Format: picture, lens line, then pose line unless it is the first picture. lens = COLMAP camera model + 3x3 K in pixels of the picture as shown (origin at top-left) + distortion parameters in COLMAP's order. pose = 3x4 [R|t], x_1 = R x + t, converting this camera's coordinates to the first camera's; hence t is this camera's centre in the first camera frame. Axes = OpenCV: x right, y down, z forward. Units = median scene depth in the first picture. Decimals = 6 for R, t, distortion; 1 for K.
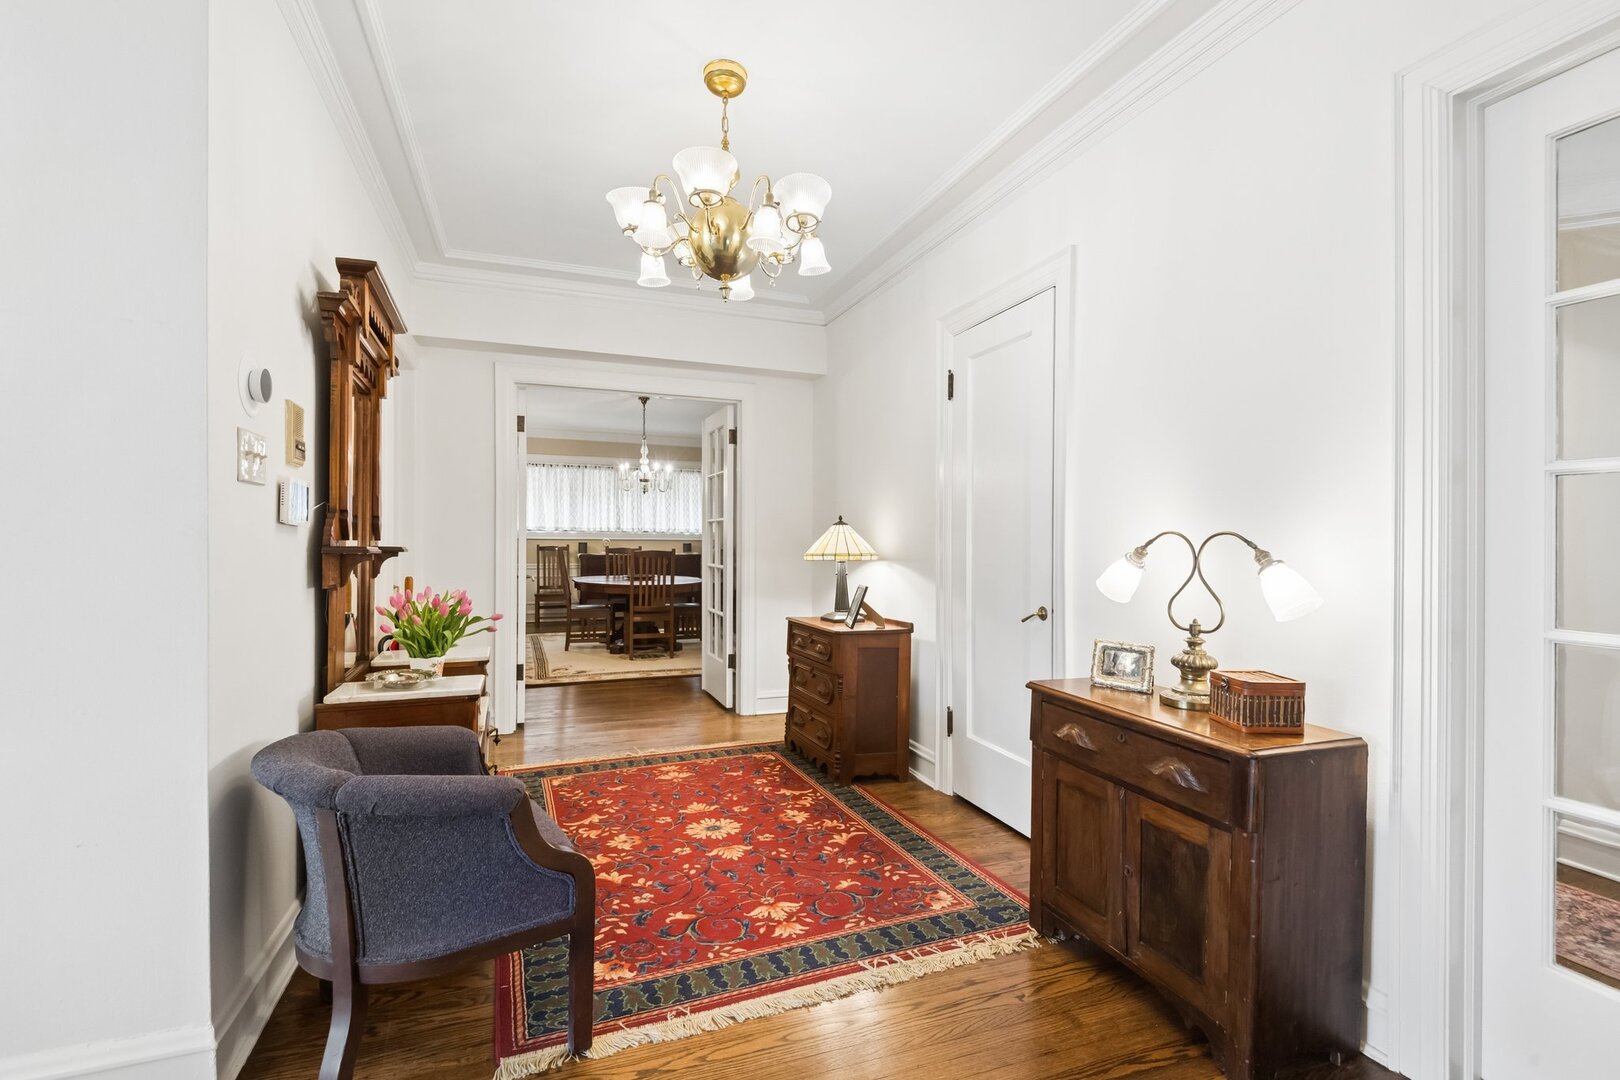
lens RADIAL K [[755.2, 0, 819.0], [0, 755.2, 554.9], [0, 0, 1]] dist [0.020238, -0.012574]
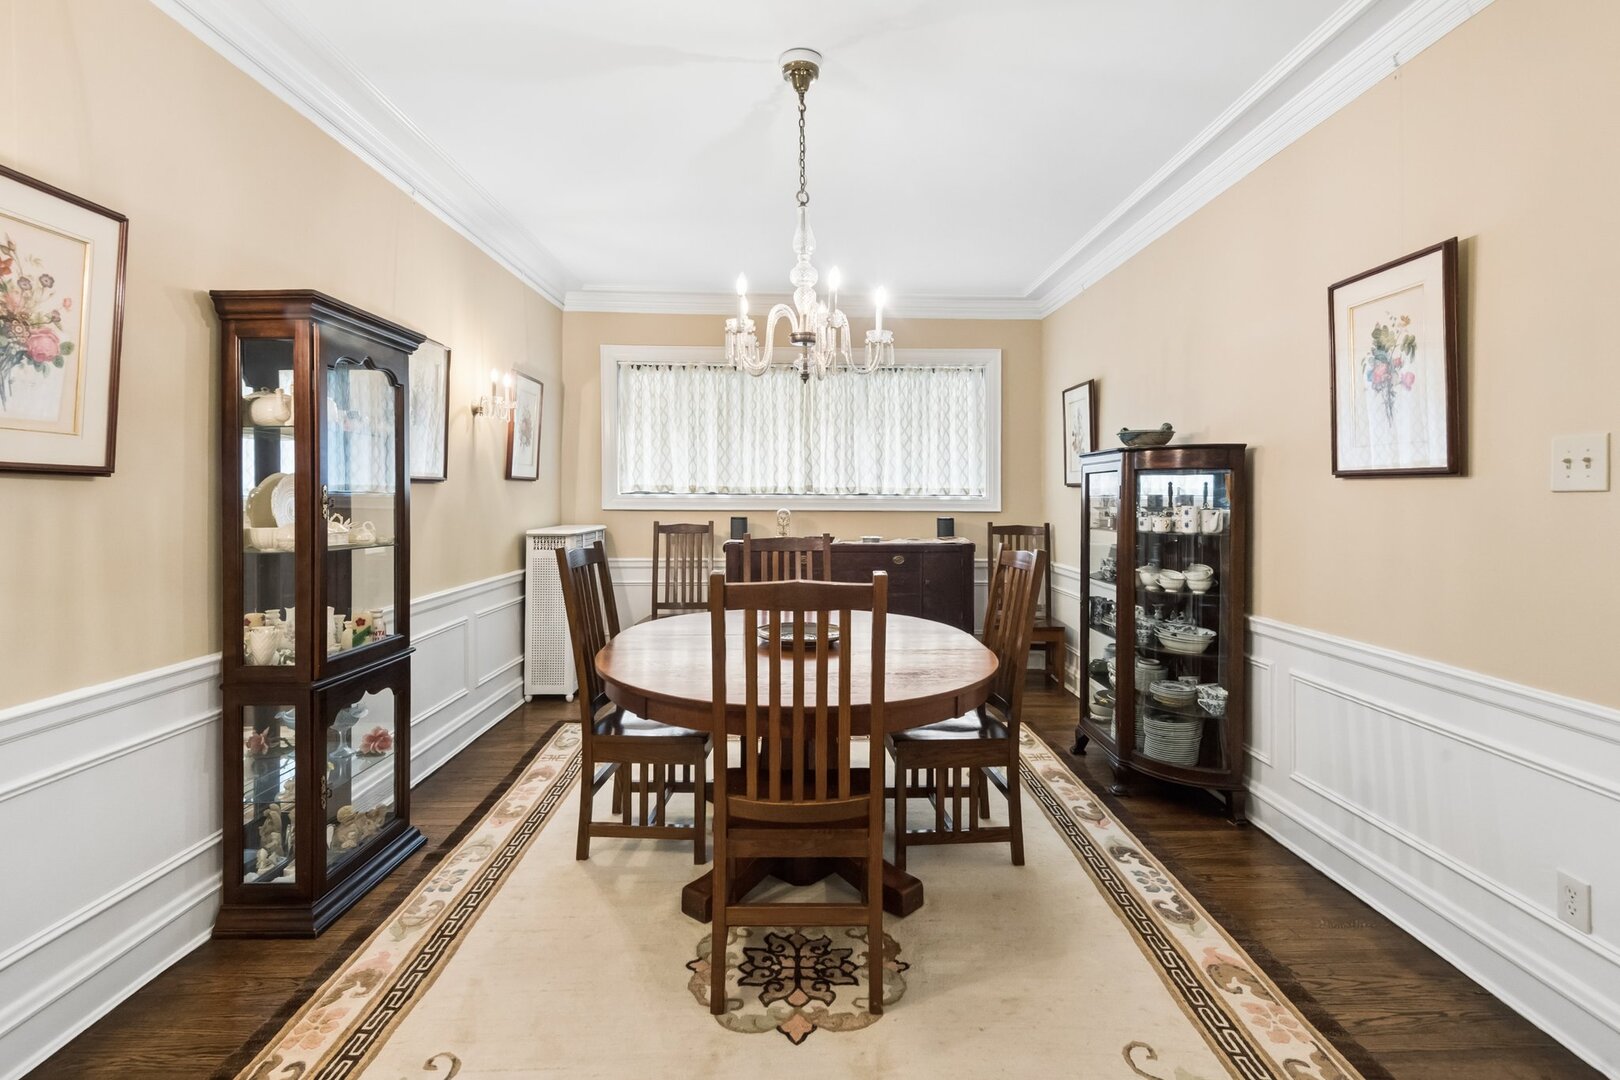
lens RADIAL K [[755.2, 0, 814.7], [0, 755.2, 493.4], [0, 0, 1]] dist [0.020238, -0.012574]
pose [[0.939405, -0.003999, -0.342785, -0.254645], [-0.003809, 0.999748, -0.022101, -0.058186], [0.342788, 0.022068, 0.939154, 1.501244]]
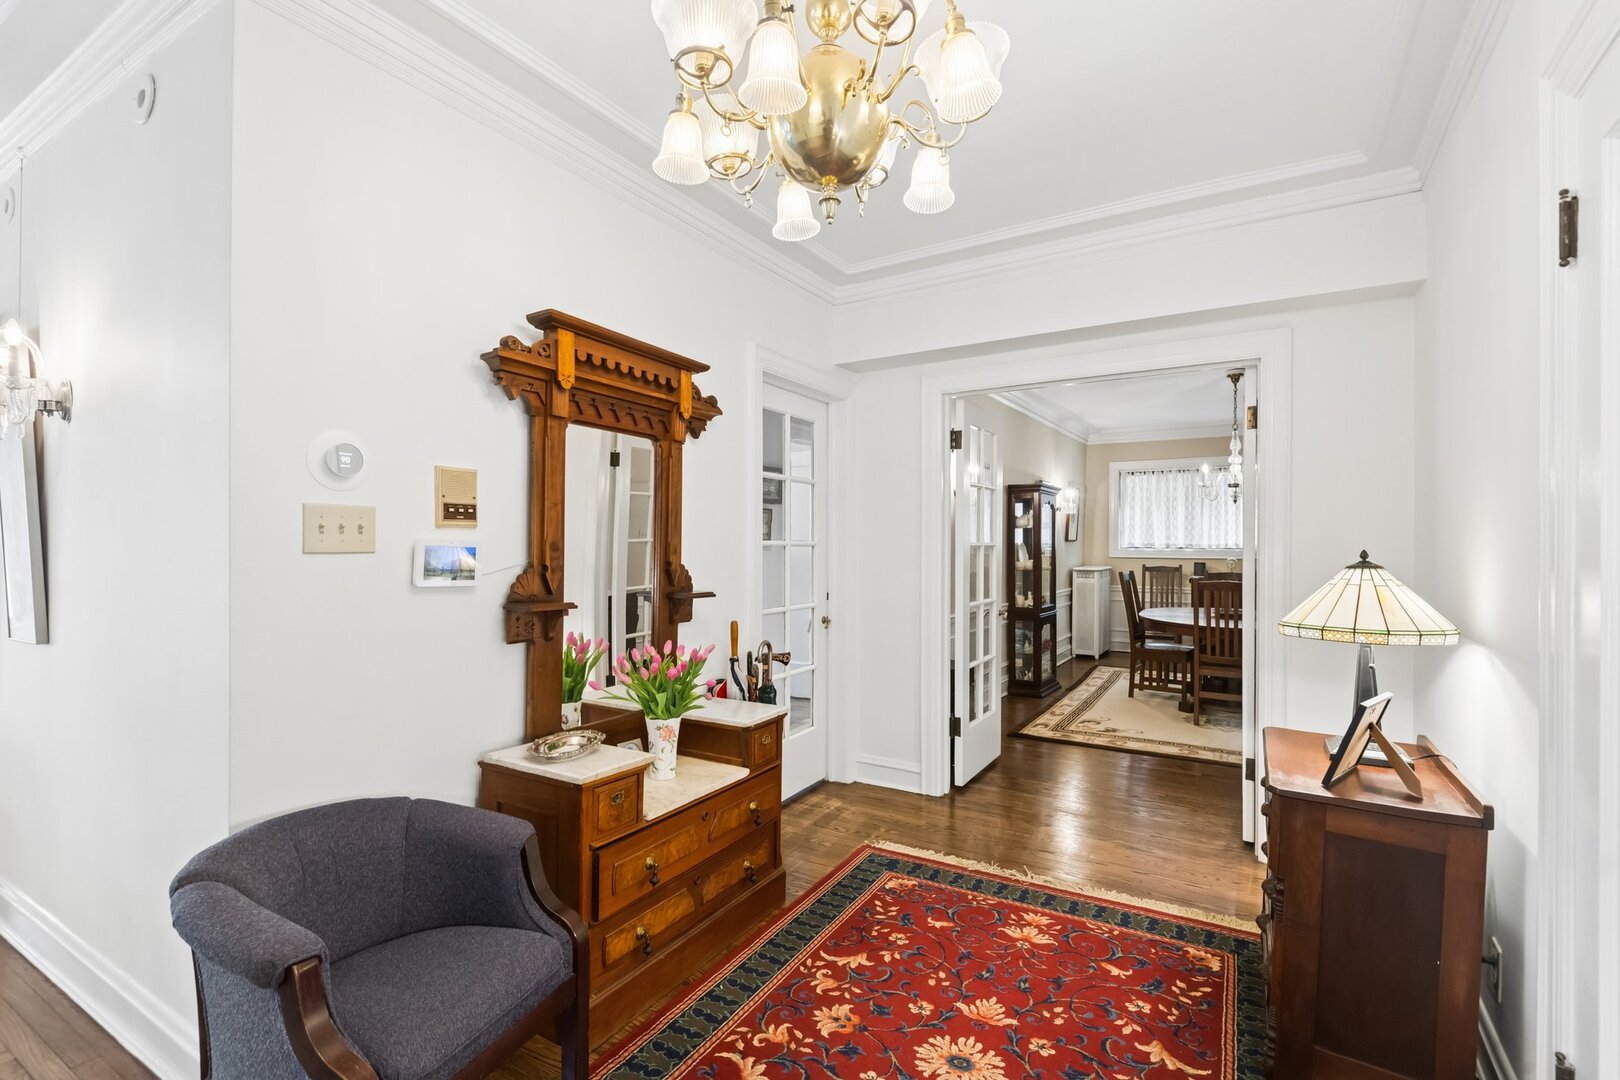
lens RADIAL K [[755.2, 0, 792.4], [0, 755.2, 553.8], [0, 0, 1]] dist [0.020238, -0.012574]
pose [[0.596525, 0.005951, -0.802573, 0.234390], [-0.013896, 0.999899, -0.002914, -0.047748], [0.802474, 0.012890, 0.596547, 0.423944]]
